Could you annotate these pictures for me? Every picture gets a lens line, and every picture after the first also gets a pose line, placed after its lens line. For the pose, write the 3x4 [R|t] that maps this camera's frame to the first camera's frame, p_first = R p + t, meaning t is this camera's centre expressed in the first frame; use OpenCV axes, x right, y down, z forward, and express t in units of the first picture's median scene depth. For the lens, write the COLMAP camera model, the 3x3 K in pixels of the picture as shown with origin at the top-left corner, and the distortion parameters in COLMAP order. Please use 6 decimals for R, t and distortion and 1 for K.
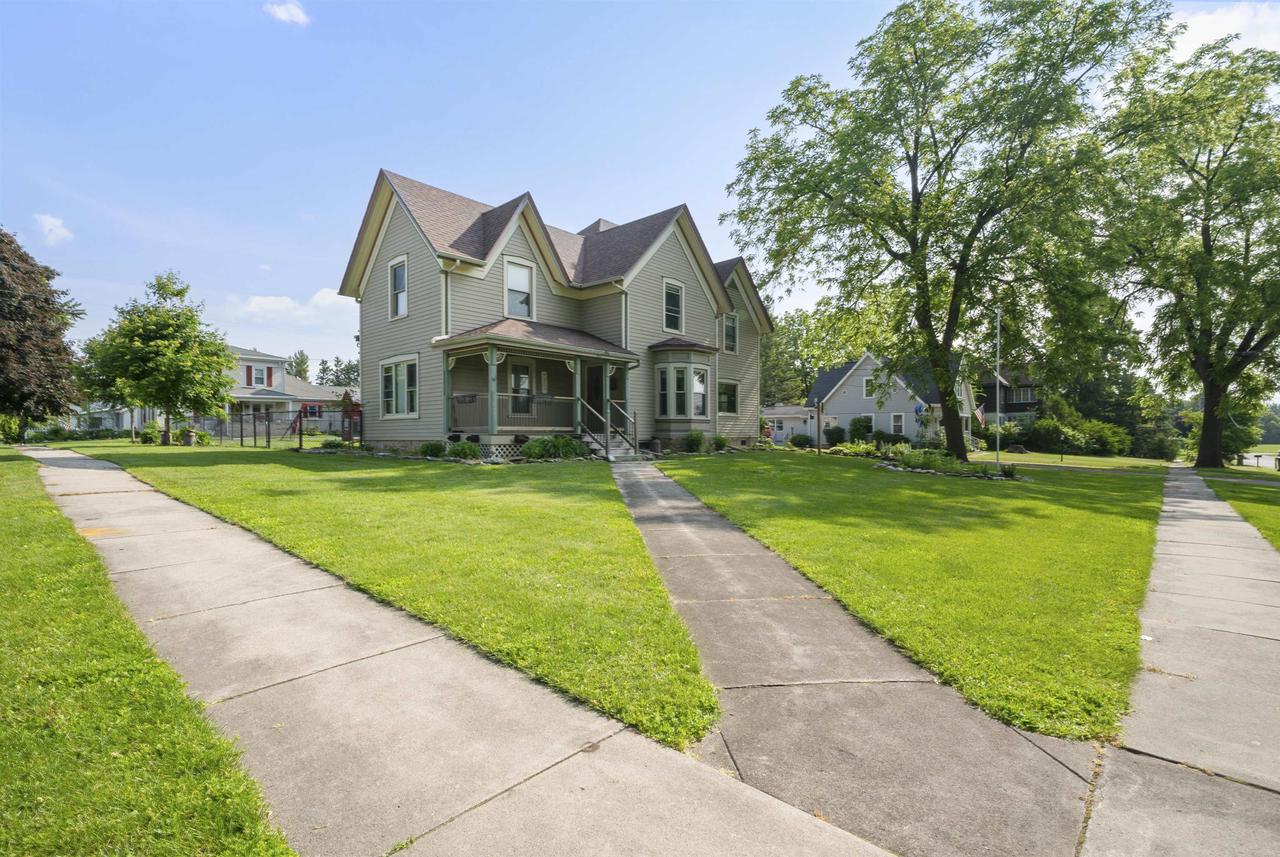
lens RADIAL K [[581.0, 0, 640.0], [0, 581.0, 428.5], [0, 0, 1]] dist [0.000596, 0.000075]
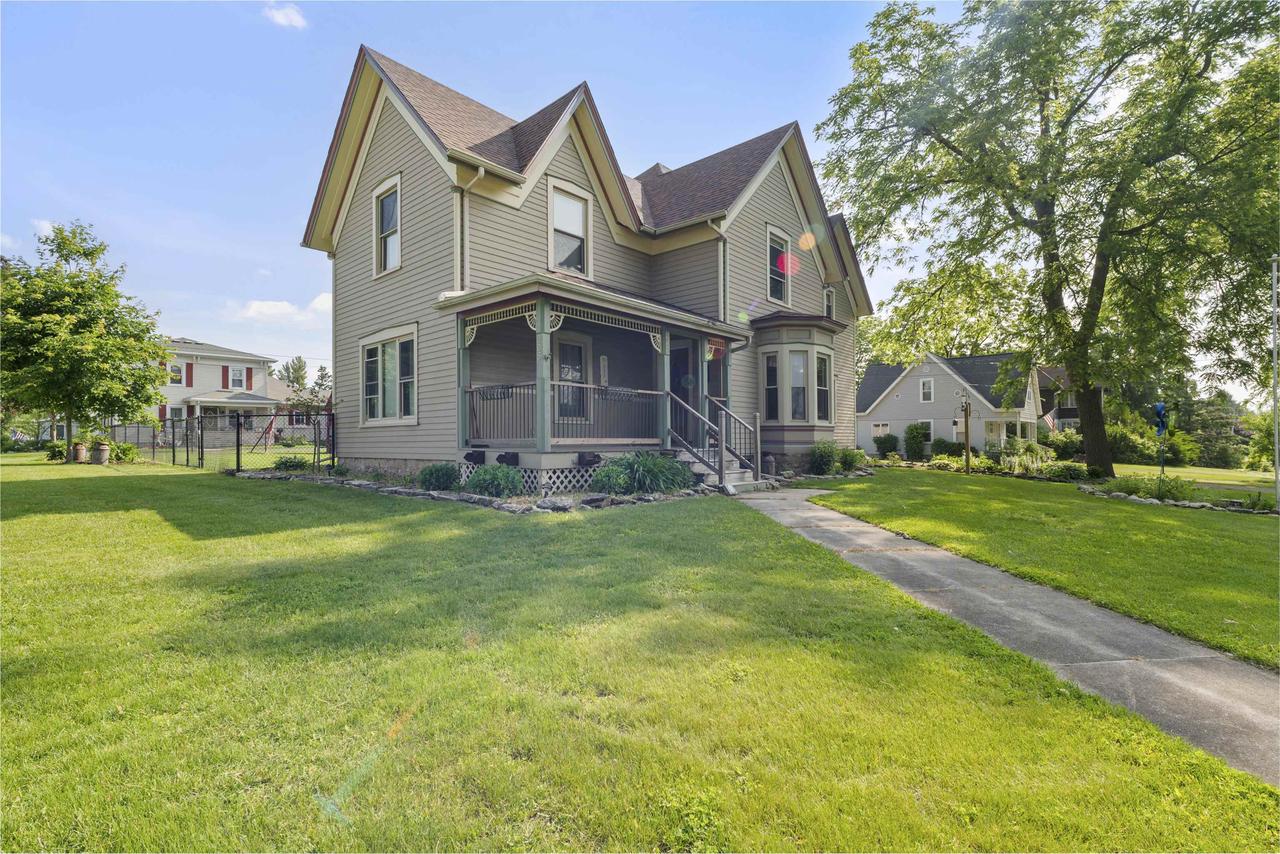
lens RADIAL K [[568.4, 0, 640.0], [0, 568.4, 427.0], [0, 0, 1]] dist [-0.001971, -0.000417]
pose [[0.999983, -0.001505, 0.005669, -0.129392], [0.001591, 0.999882, -0.015266, -0.004847], [-0.005645, 0.015275, 0.999867, 0.347590]]
